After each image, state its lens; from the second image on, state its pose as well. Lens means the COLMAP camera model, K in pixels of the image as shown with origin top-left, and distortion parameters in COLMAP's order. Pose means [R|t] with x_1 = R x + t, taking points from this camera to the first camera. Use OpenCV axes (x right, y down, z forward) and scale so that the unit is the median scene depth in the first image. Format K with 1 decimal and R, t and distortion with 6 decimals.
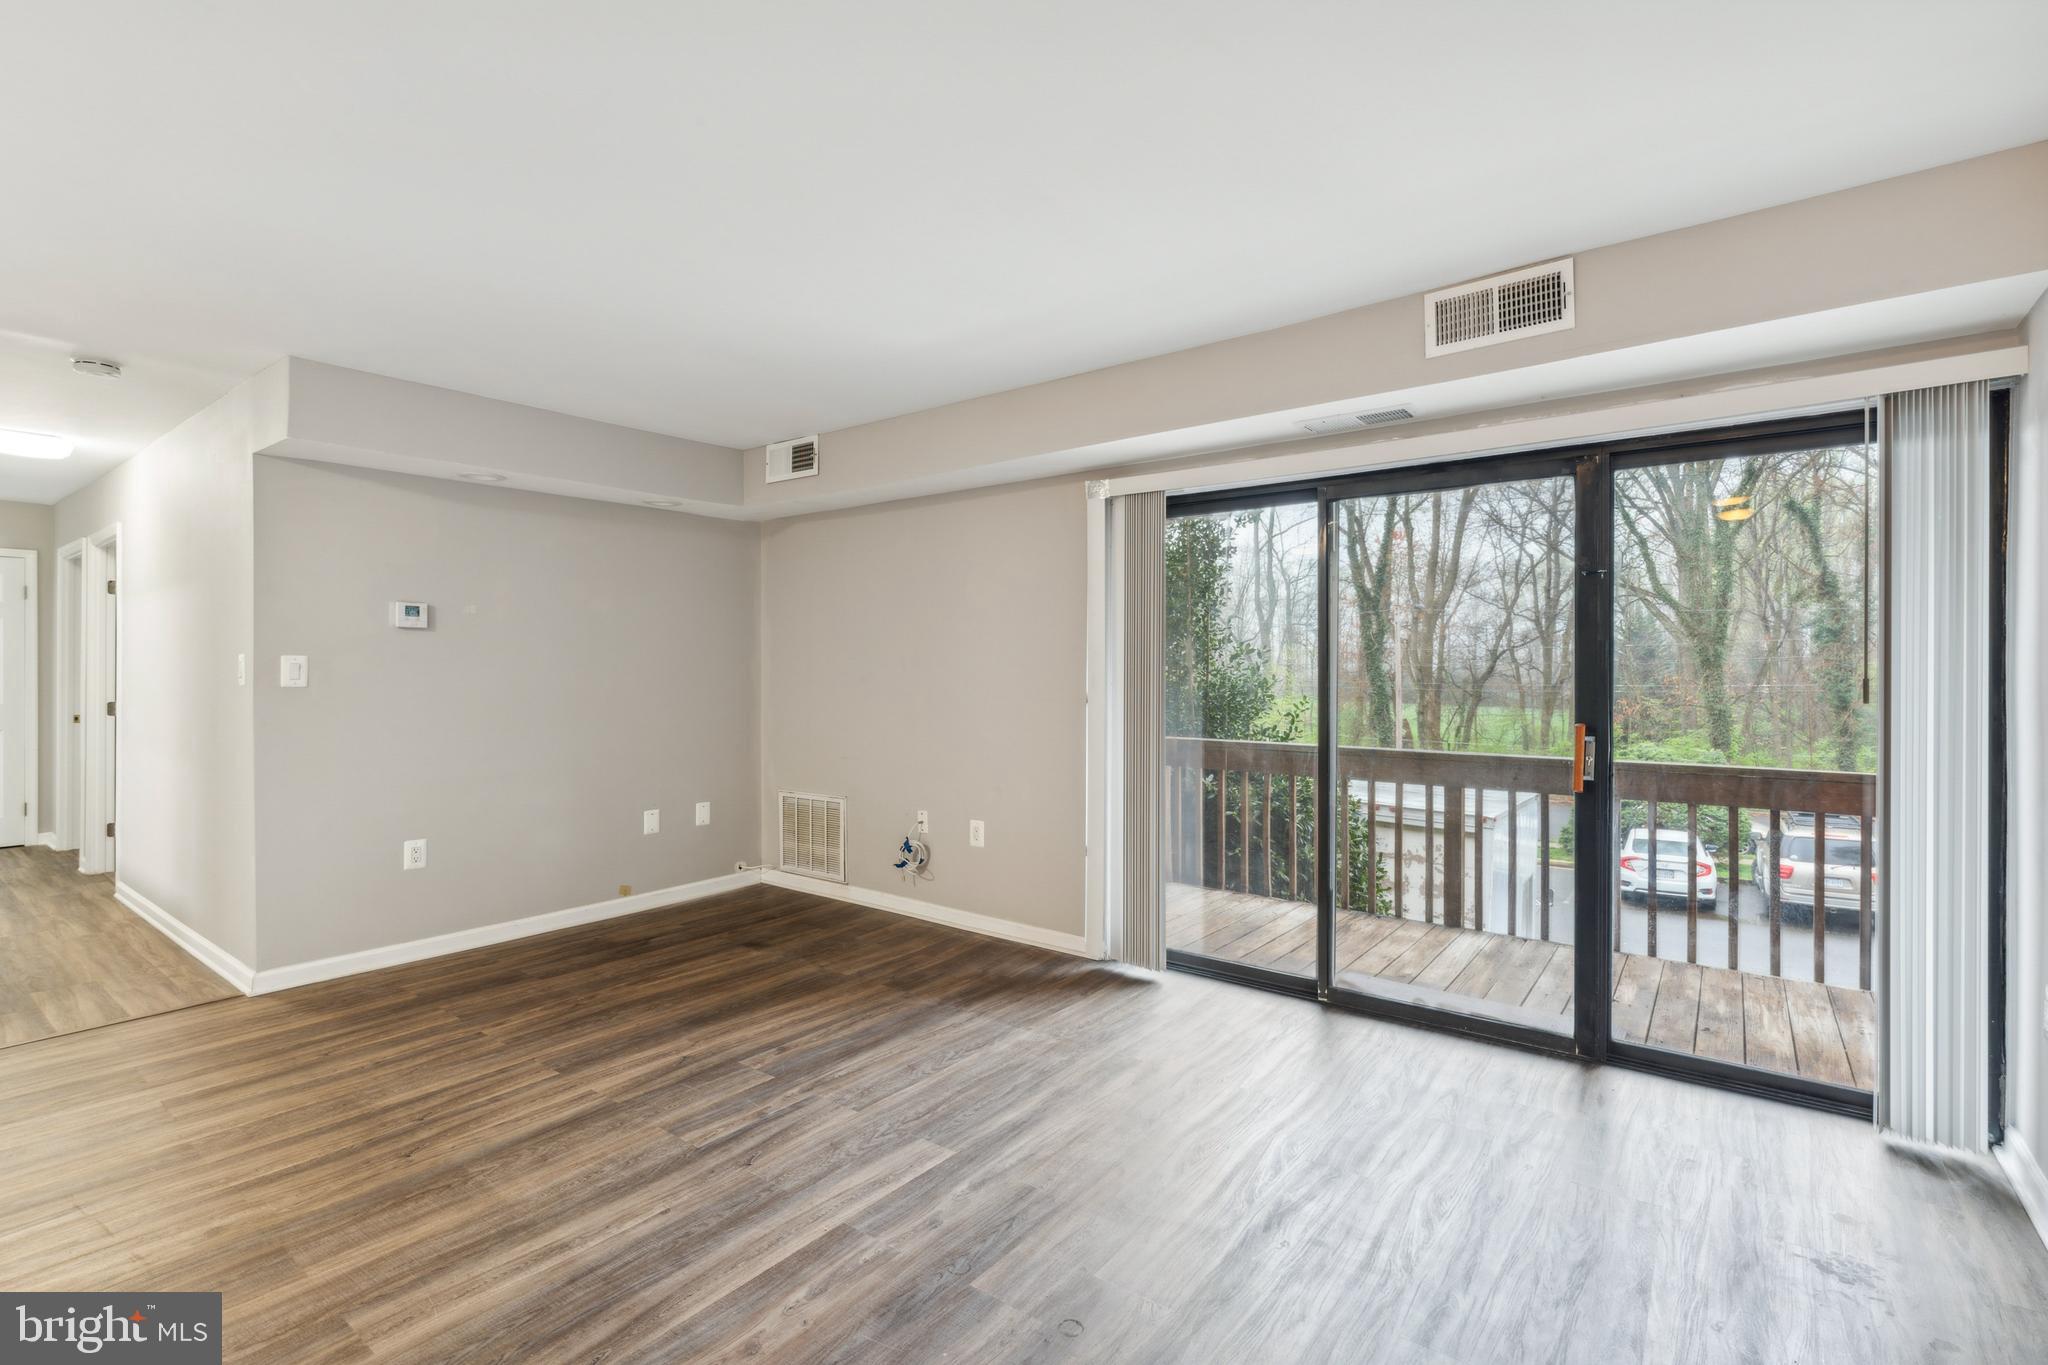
lens RADIAL K [[934.8, 0, 1037.7], [0, 934.8, 667.3], [0, 0, 1]] dist [0.004329, -0.000803]
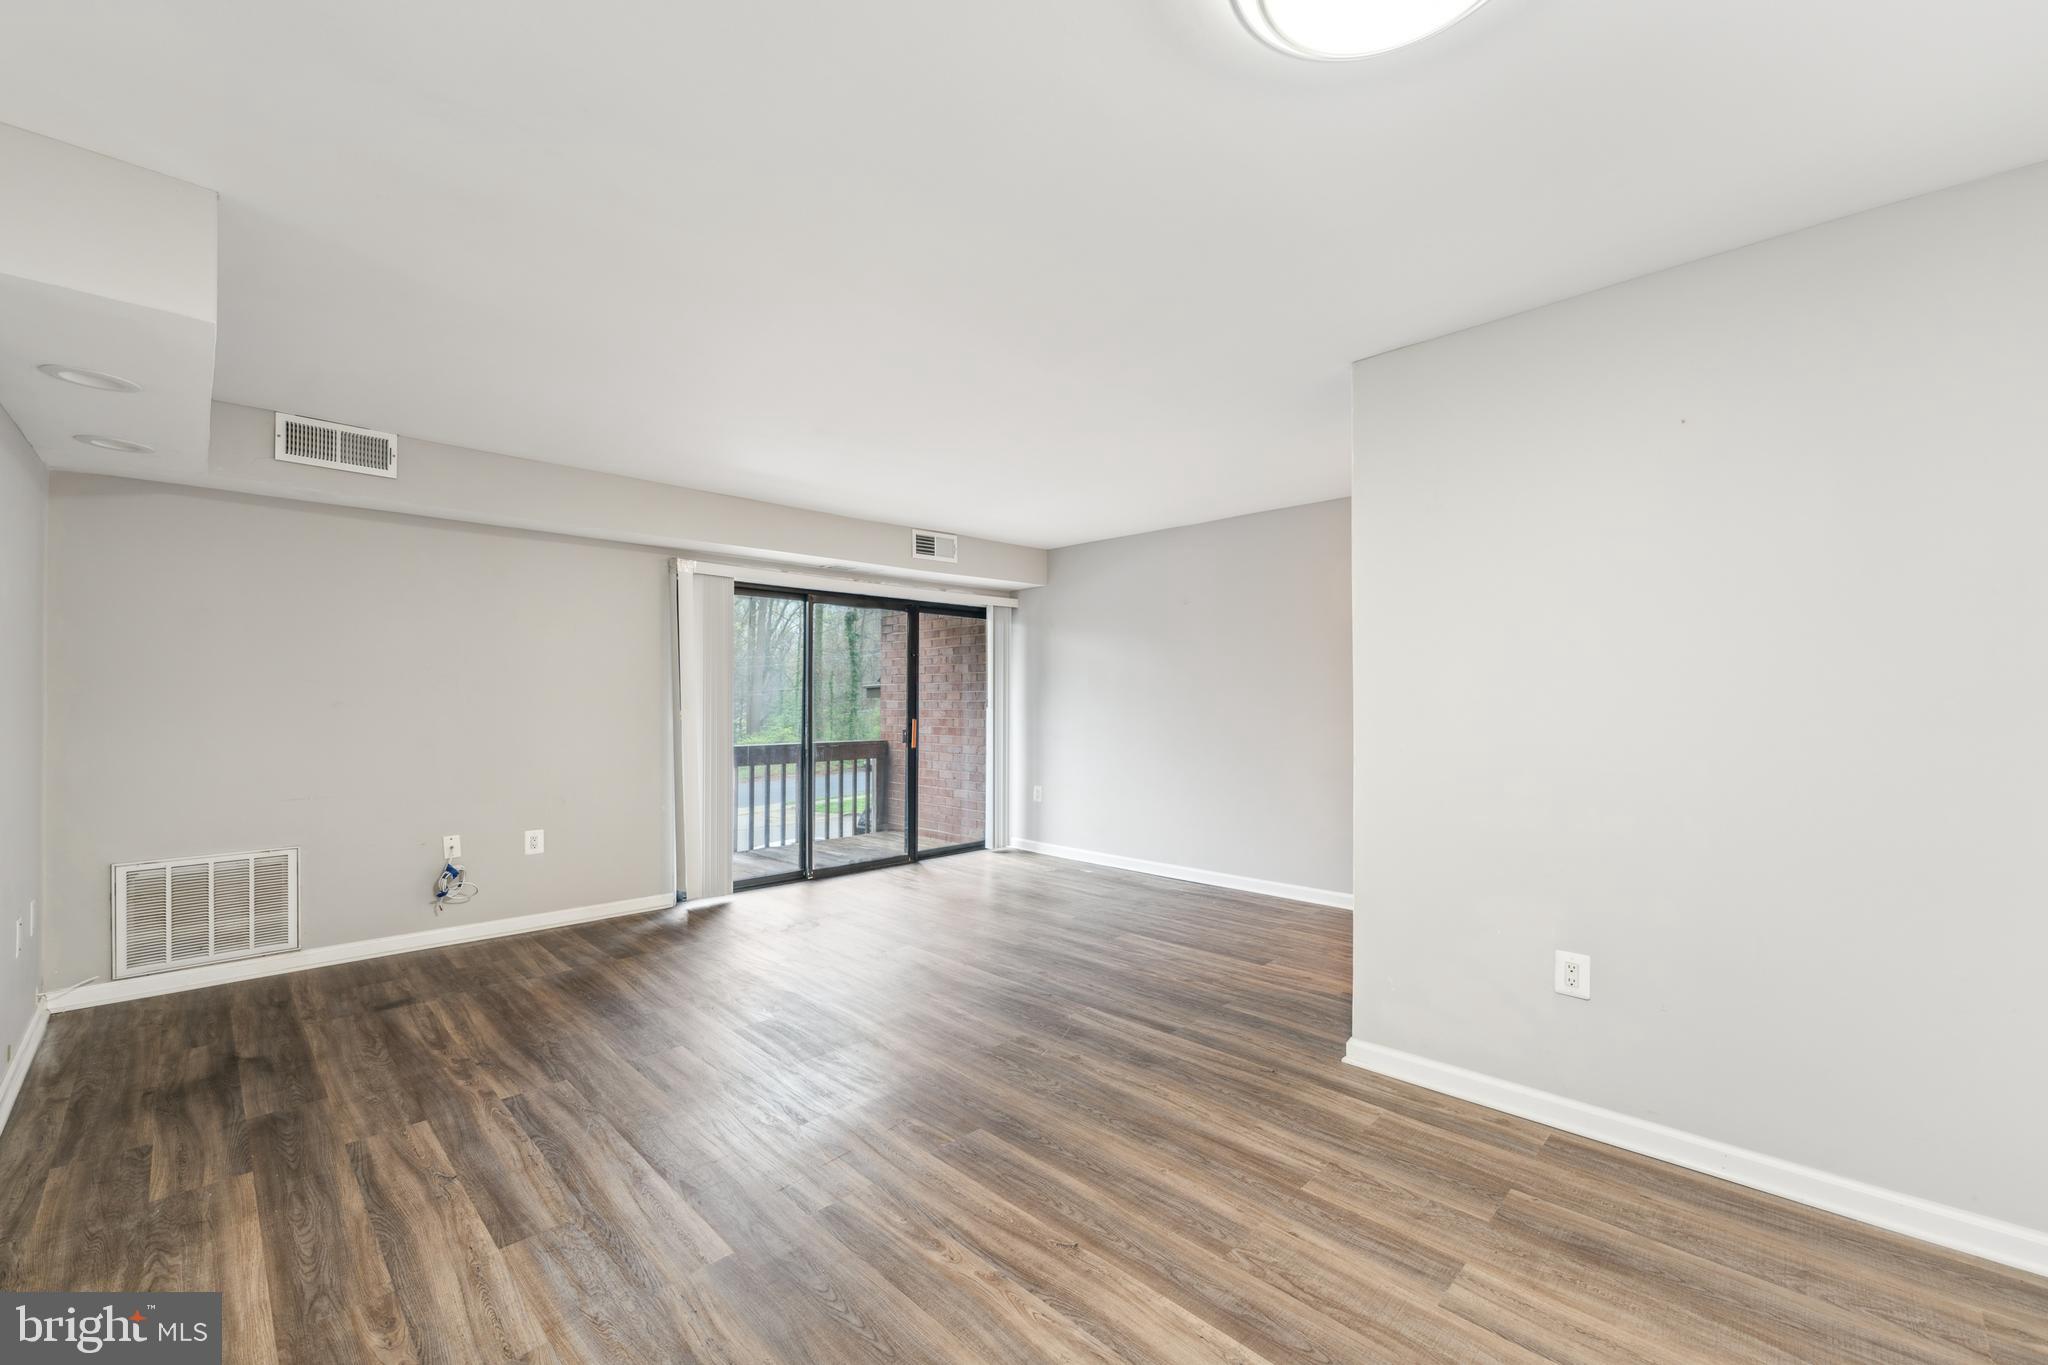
lens RADIAL K [[818.9, 0, 1029.6], [0, 818.9, 698.8], [0, 0, 1]] dist [0.000295, 0.001136]
pose [[0.137464, -0.002299, 0.990504, -1.122940], [-0.007746, 0.999964, 0.003396, -0.000438], [-0.990477, -0.008139, 0.137441, 0.340304]]
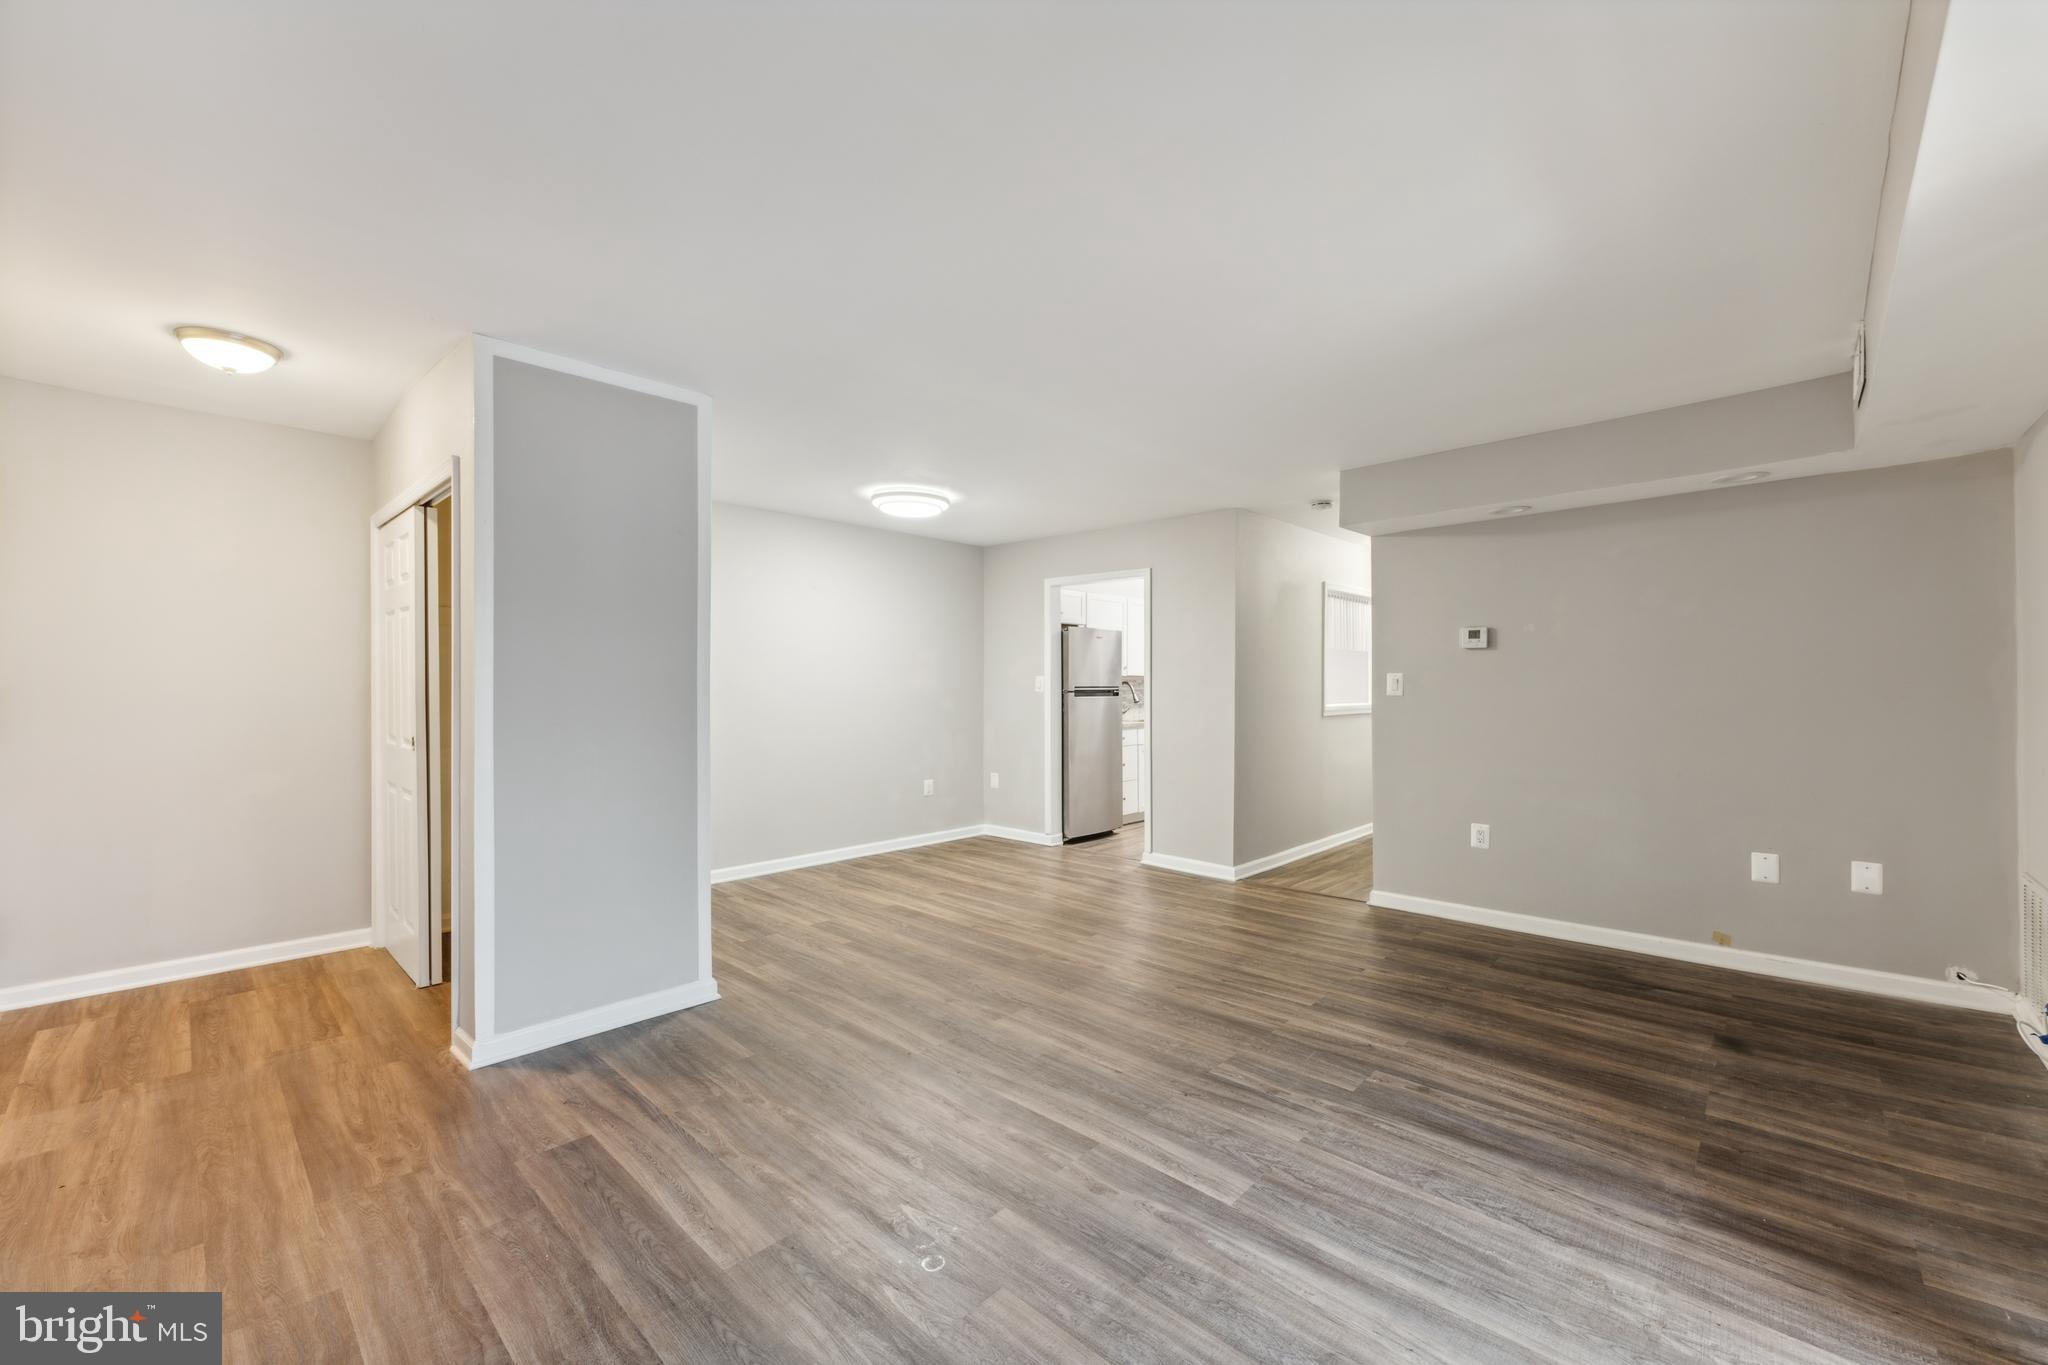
lens RADIAL K [[818.9, 0, 1034.3], [0, 818.9, 680.9], [0, 0, 1]] dist [0.000295, 0.001136]
pose [[-0.105370, -0.007572, -0.994404, 0.478204], [0.006724, 0.999943, -0.008326, 0.005499], [0.994410, -0.007564, -0.105313, 0.581016]]
